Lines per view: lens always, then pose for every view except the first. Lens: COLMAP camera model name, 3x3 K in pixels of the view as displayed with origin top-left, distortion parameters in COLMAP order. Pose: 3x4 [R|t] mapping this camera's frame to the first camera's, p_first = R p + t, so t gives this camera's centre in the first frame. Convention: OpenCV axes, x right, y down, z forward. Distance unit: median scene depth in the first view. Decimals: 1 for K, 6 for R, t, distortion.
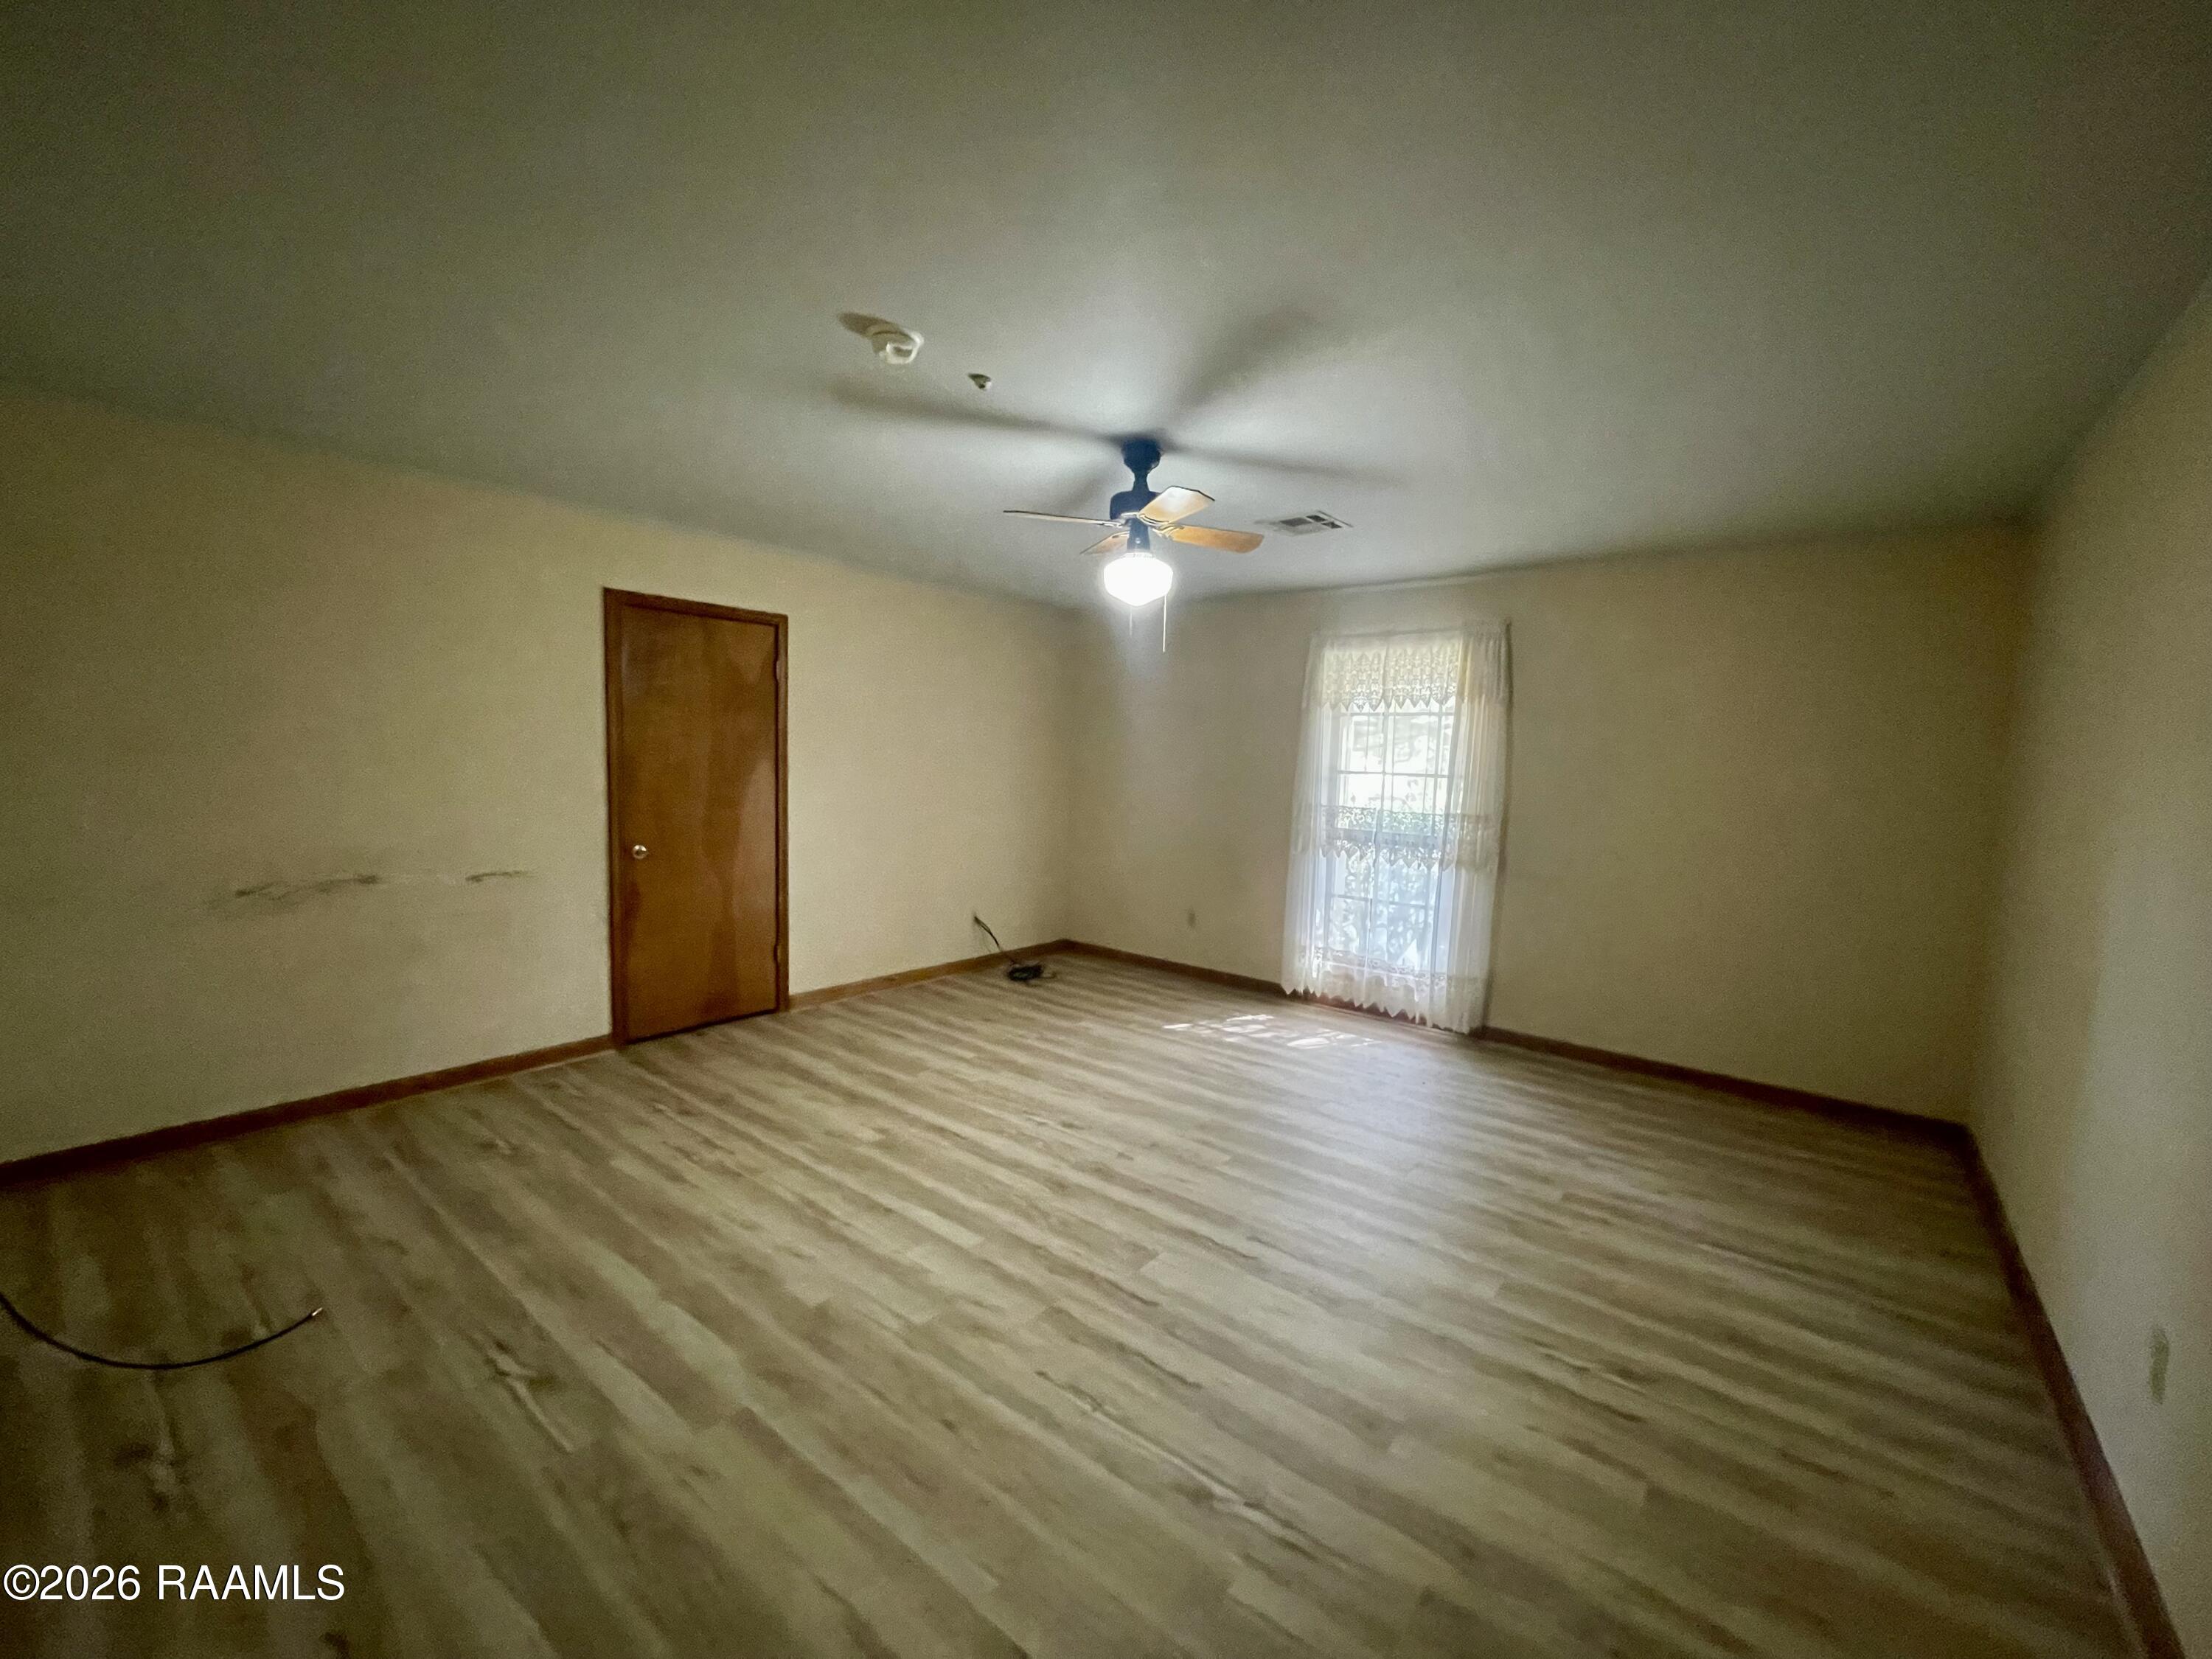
lens RADIAL K [[890.5, 0, 1109.3], [0, 890.5, 829.3], [0, 0, 1]] dist [-0.002079, -0.000919]
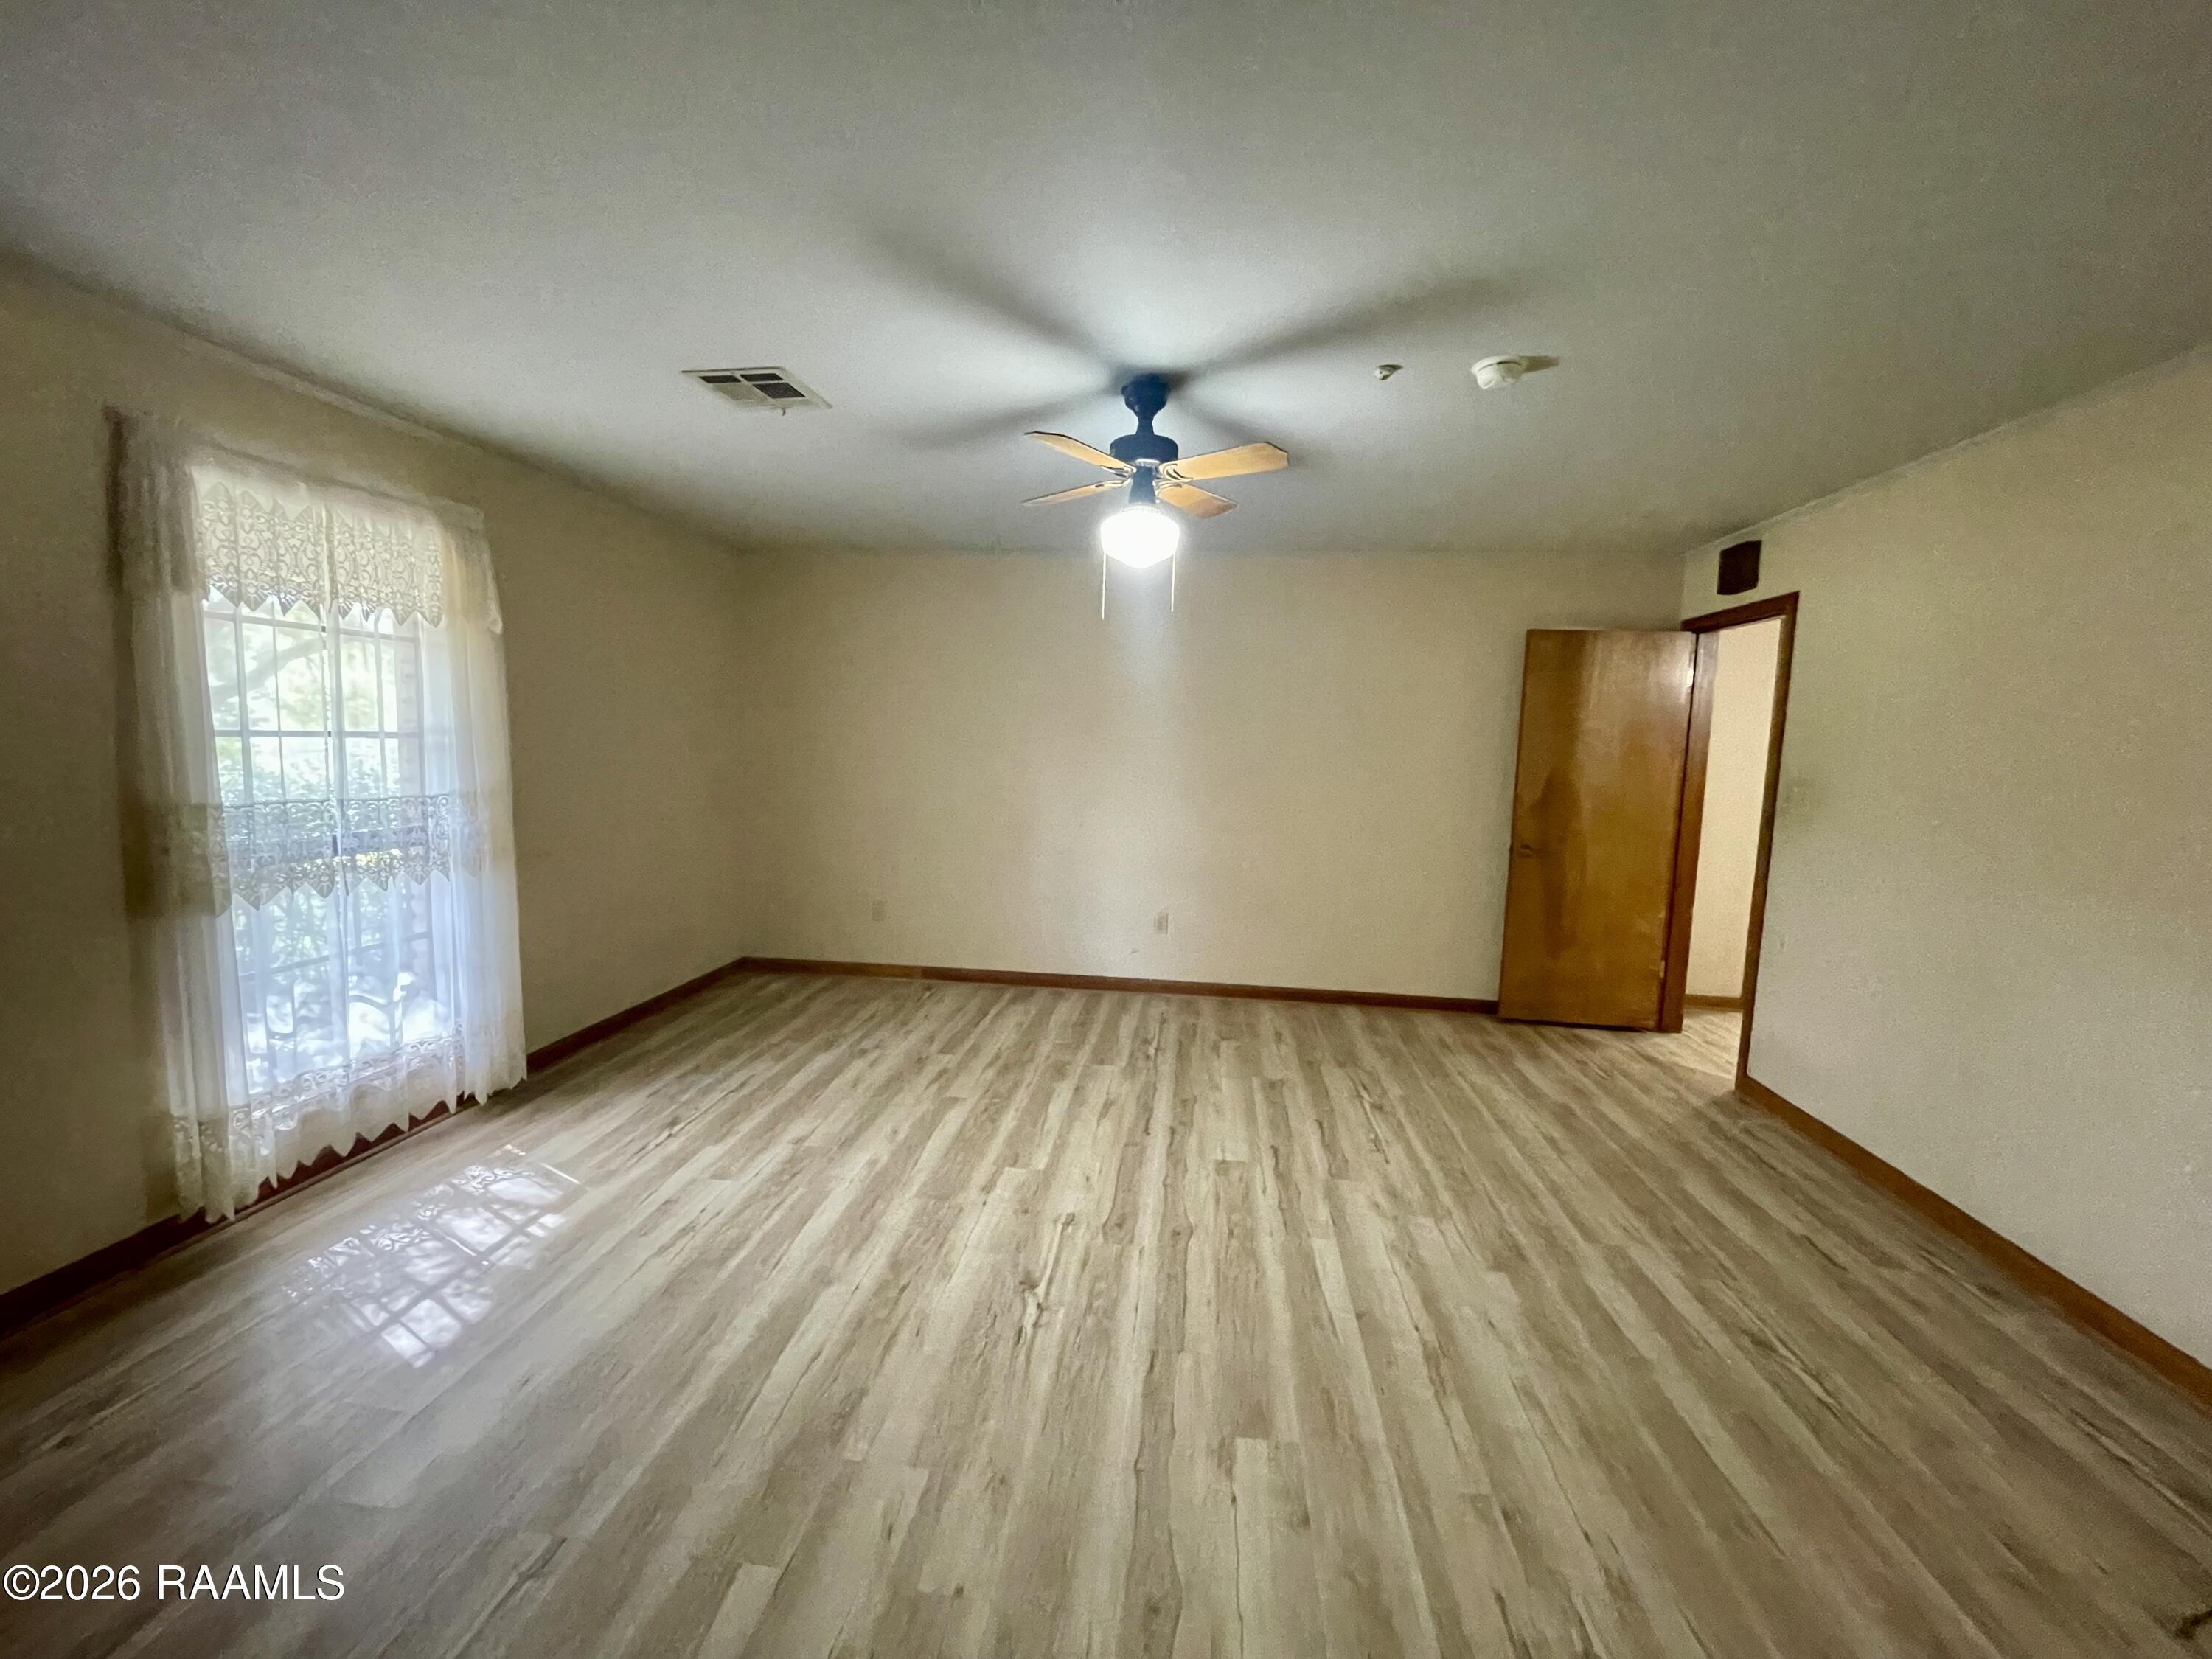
lens RADIAL K [[890.5, 0, 1109.3], [0, 890.5, 829.3], [0, 0, 1]] dist [-0.002079, -0.000919]
pose [[-0.529946, -0.134724, 0.837262, -0.732296], [0.026132, 0.984237, 0.174913, -0.154592], [-0.847629, 0.114574, -0.518071, 1.533238]]
